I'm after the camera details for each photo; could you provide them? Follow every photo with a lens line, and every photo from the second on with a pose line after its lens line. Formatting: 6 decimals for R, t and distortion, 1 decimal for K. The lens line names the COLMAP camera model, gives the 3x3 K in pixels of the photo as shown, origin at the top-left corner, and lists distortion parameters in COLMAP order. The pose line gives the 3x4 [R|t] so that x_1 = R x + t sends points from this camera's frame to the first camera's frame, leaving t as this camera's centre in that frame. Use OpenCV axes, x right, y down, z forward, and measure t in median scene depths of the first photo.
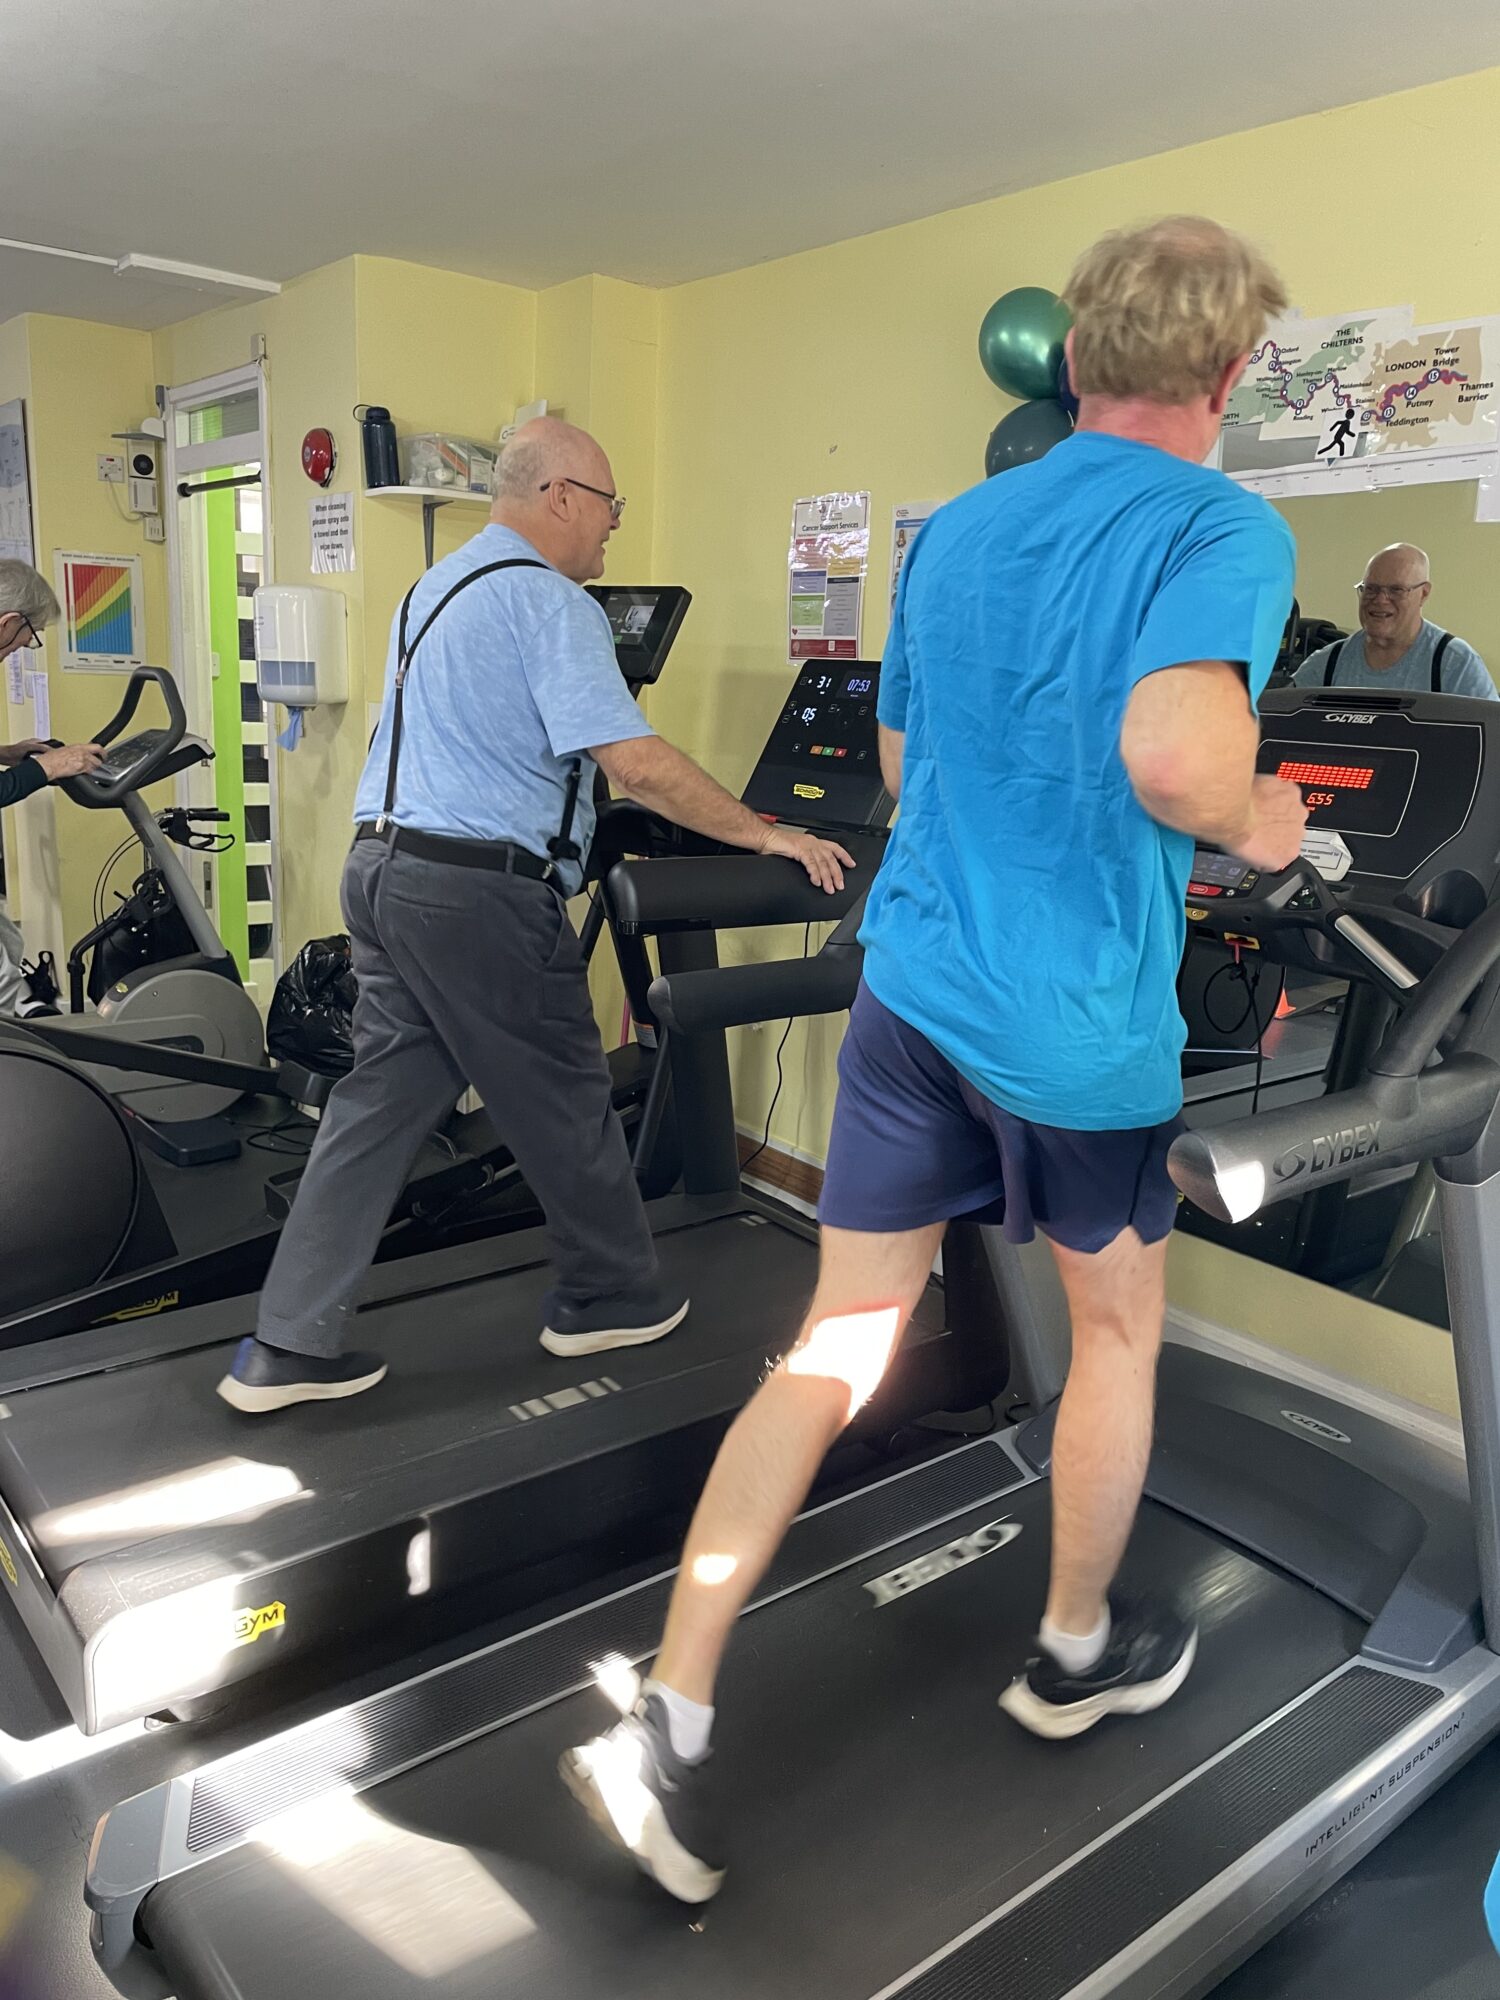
lens RADIAL K [[1512.4, 0, 728.2], [0, 1512.4, 1000.6], [0, 0, 1]] dist [0.037230, -0.045790]
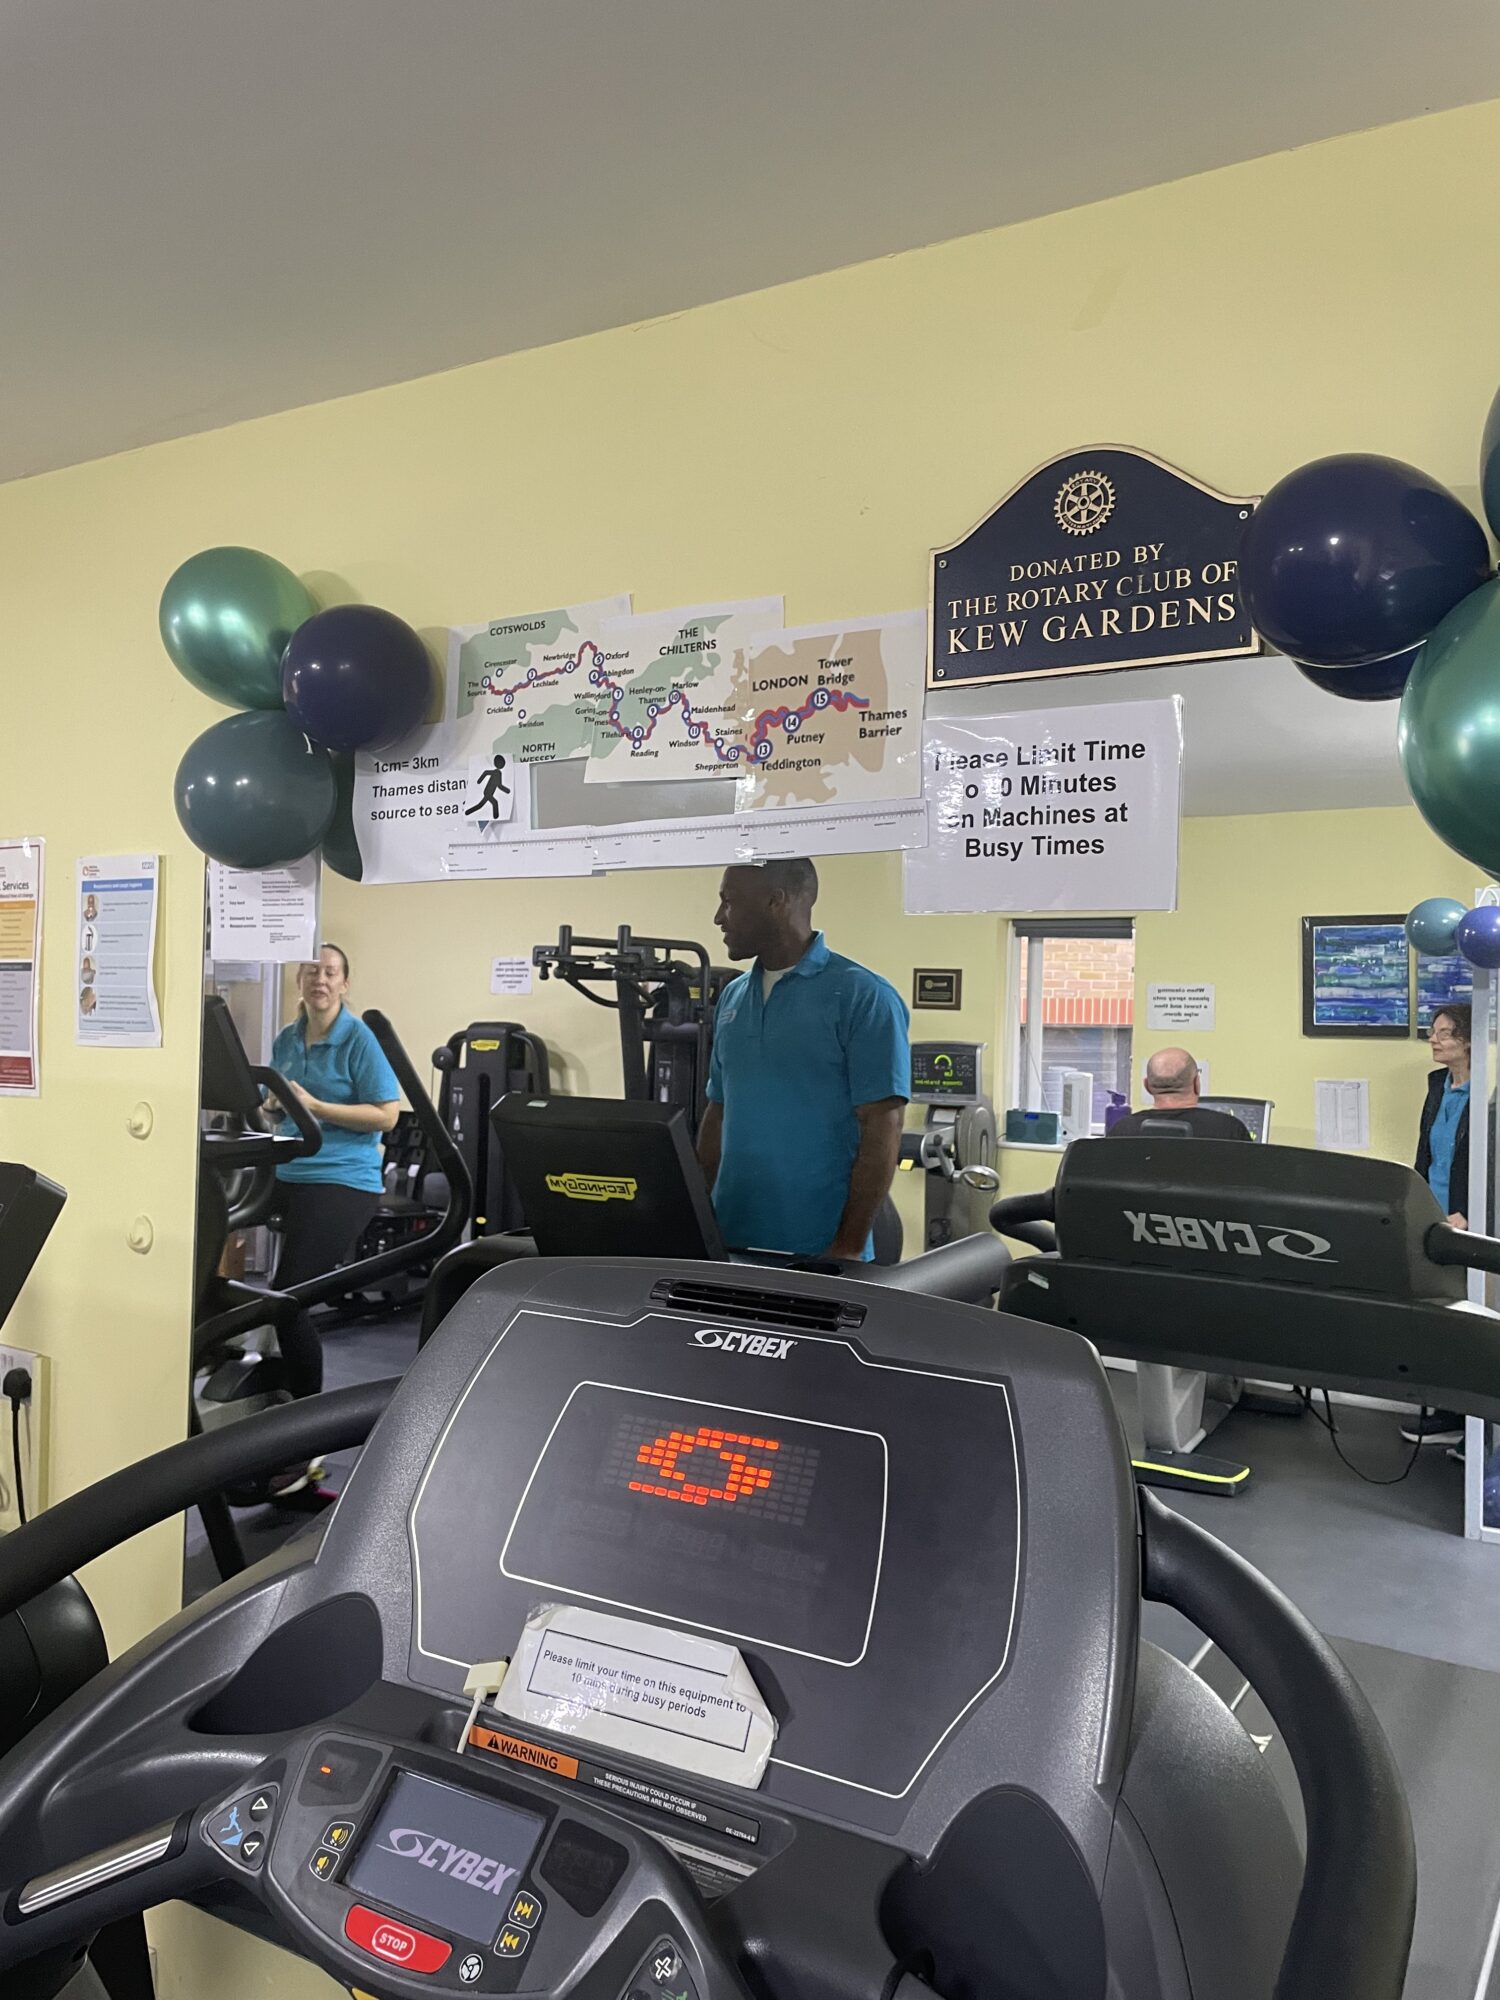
lens RADIAL K [[1512.4, 0, 736.6], [0, 1512.4, 995.5], [0, 0, 1]] dist [0.037230, -0.045790]
pose [[0.935700, -0.018243, 0.352324, 0.129091], [0.091379, 0.977114, -0.192090, -0.107029], [-0.340757, 0.211933, 0.915953, 0.289912]]
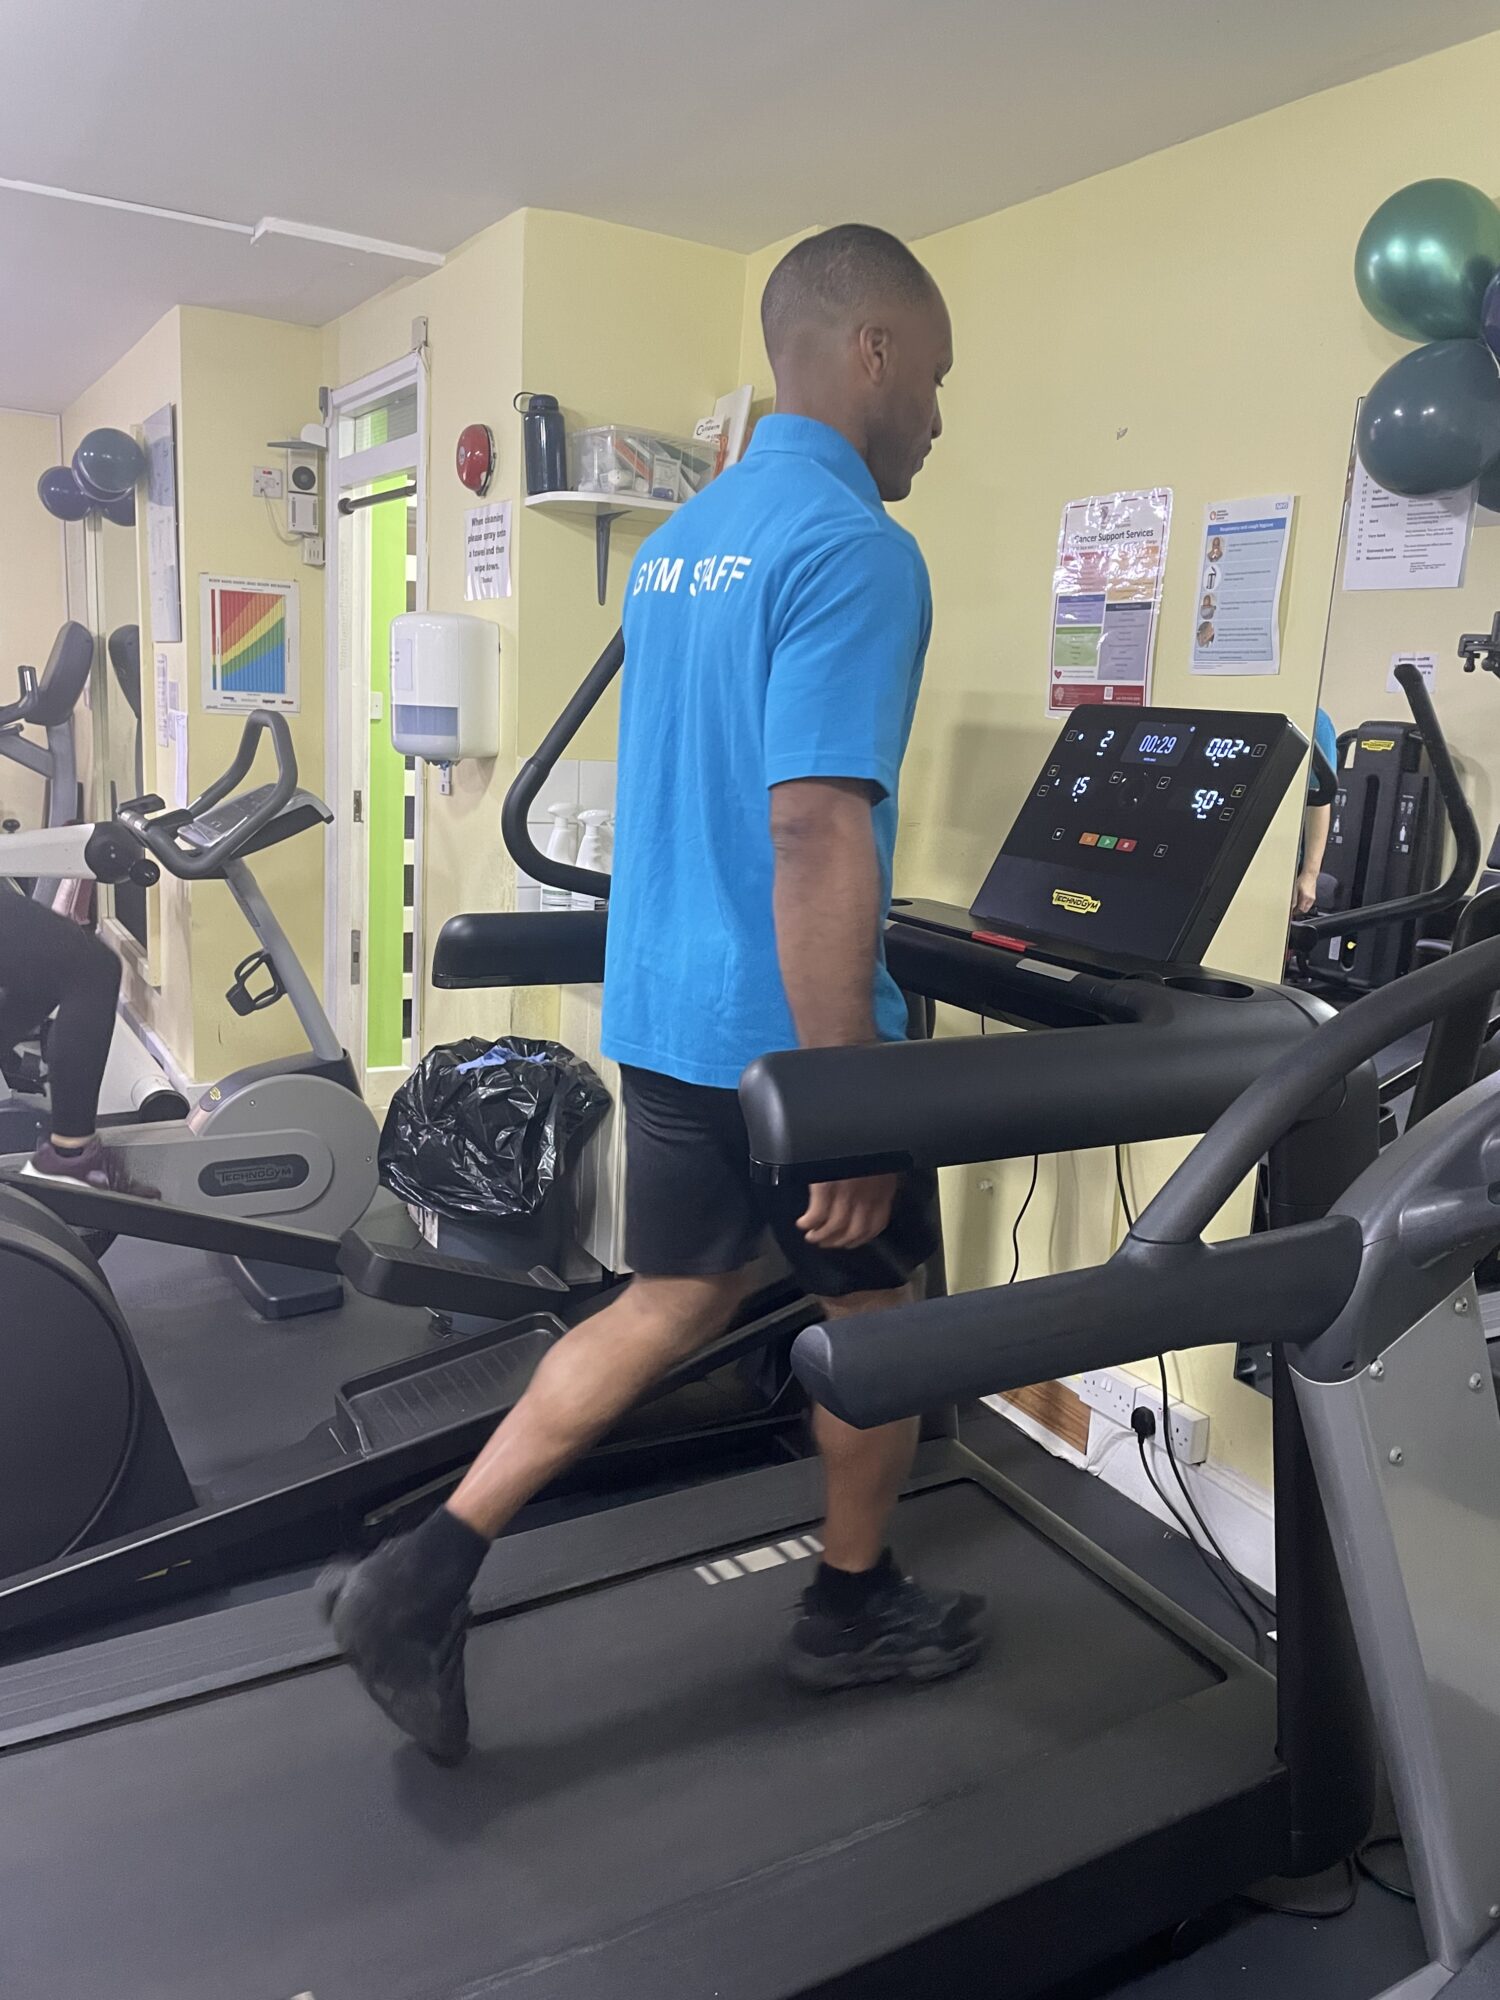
lens RADIAL K [[1512.4, 0, 735.7], [0, 1512.4, 992.0], [0, 0, 1]] dist [0.037230, -0.045790]
pose [[0.988810, 0.039131, -0.143959, -0.000475], [-0.043187, 0.998750, -0.025153, -0.057355], [0.142795, 0.031089, 0.989264, 0.225890]]
